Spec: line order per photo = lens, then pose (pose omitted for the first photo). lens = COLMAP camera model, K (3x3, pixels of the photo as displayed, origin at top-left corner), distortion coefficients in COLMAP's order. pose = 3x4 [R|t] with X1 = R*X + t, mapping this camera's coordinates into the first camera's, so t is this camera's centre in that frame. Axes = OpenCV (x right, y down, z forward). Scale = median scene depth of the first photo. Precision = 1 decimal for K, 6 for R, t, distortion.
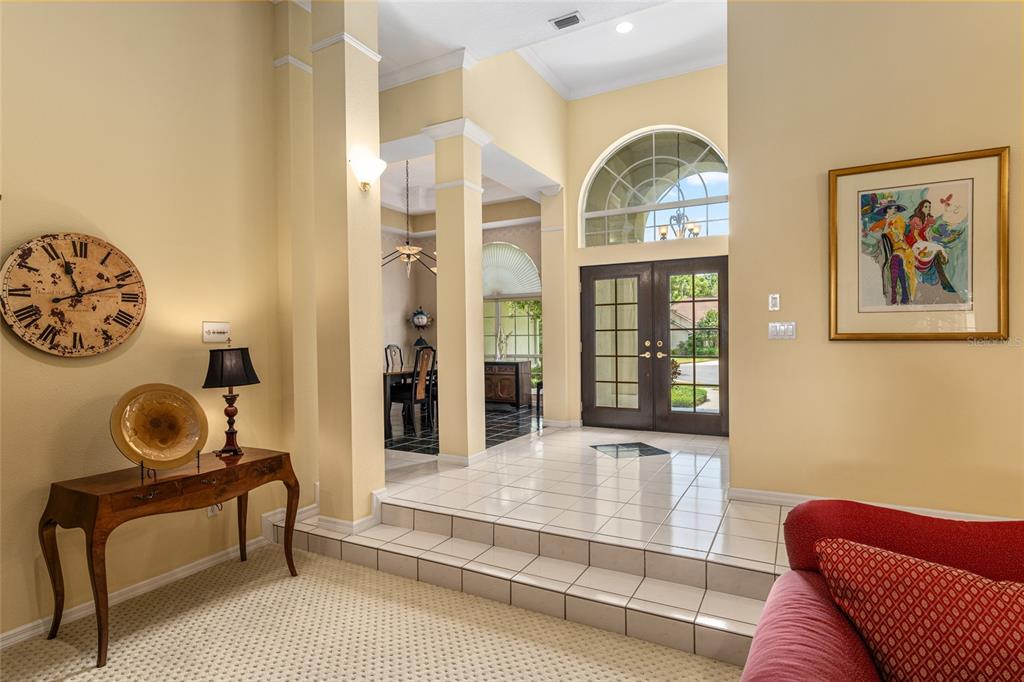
lens RADIAL K [[527.1, 0, 515.2], [0, 527.1, 338.5], [0, 0, 1]] dist [0.003093, 0.000348]
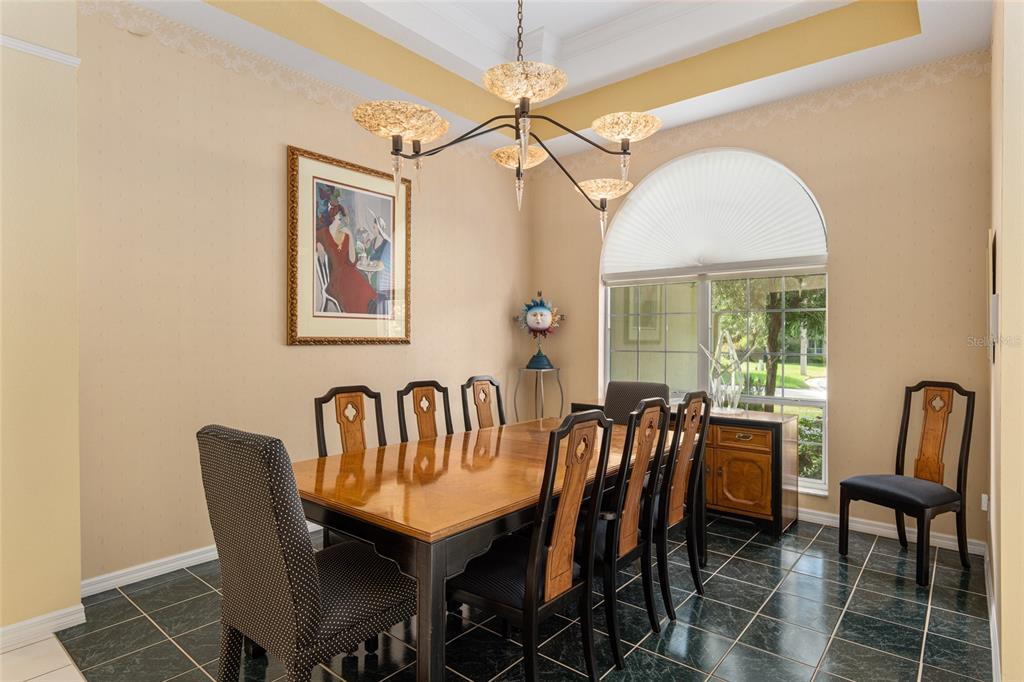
lens RADIAL K [[546.7, 0, 510.1], [0, 546.7, 339.9], [0, 0, 1]] dist [0.003499, 0.000218]
pose [[0.978987, 0.015197, -0.203354, -0.109356], [-0.014302, 0.999880, 0.005870, -0.018288], [0.203419, -0.002838, 0.979088, 0.522458]]
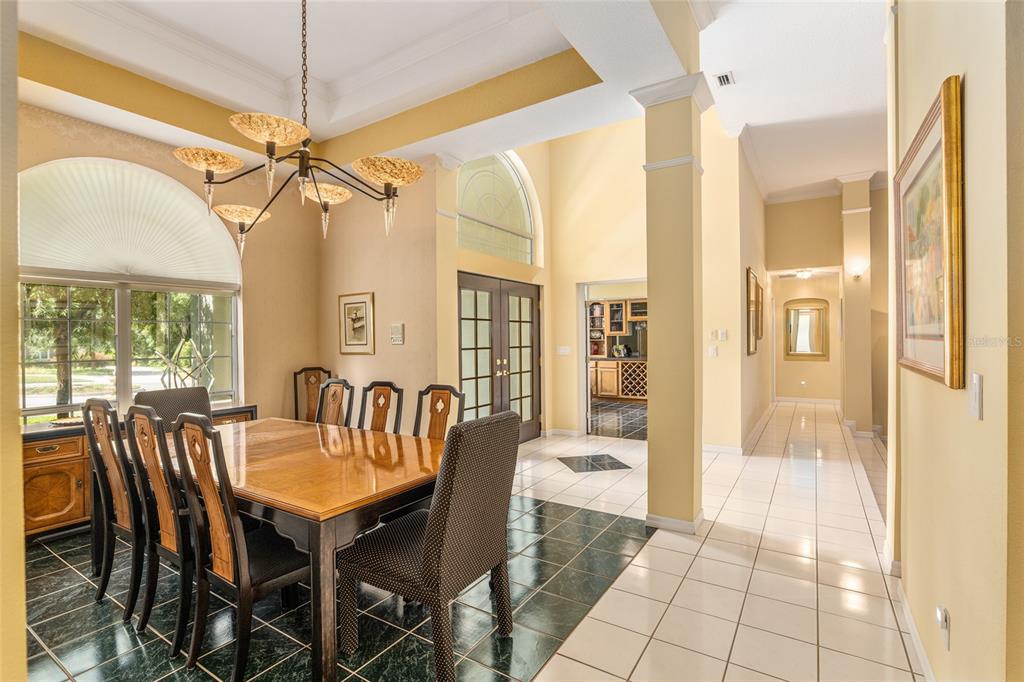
lens RADIAL K [[484.4, 0, 509.4], [0, 484.4, 340.9], [0, 0, 1]] dist [-0.016747, 0.001112]
pose [[0.085196, 0.010474, 0.996309, -0.463187], [0.006973, 0.999914, -0.011108, -0.013844], [-0.996340, 0.007894, 0.085115, 0.650962]]
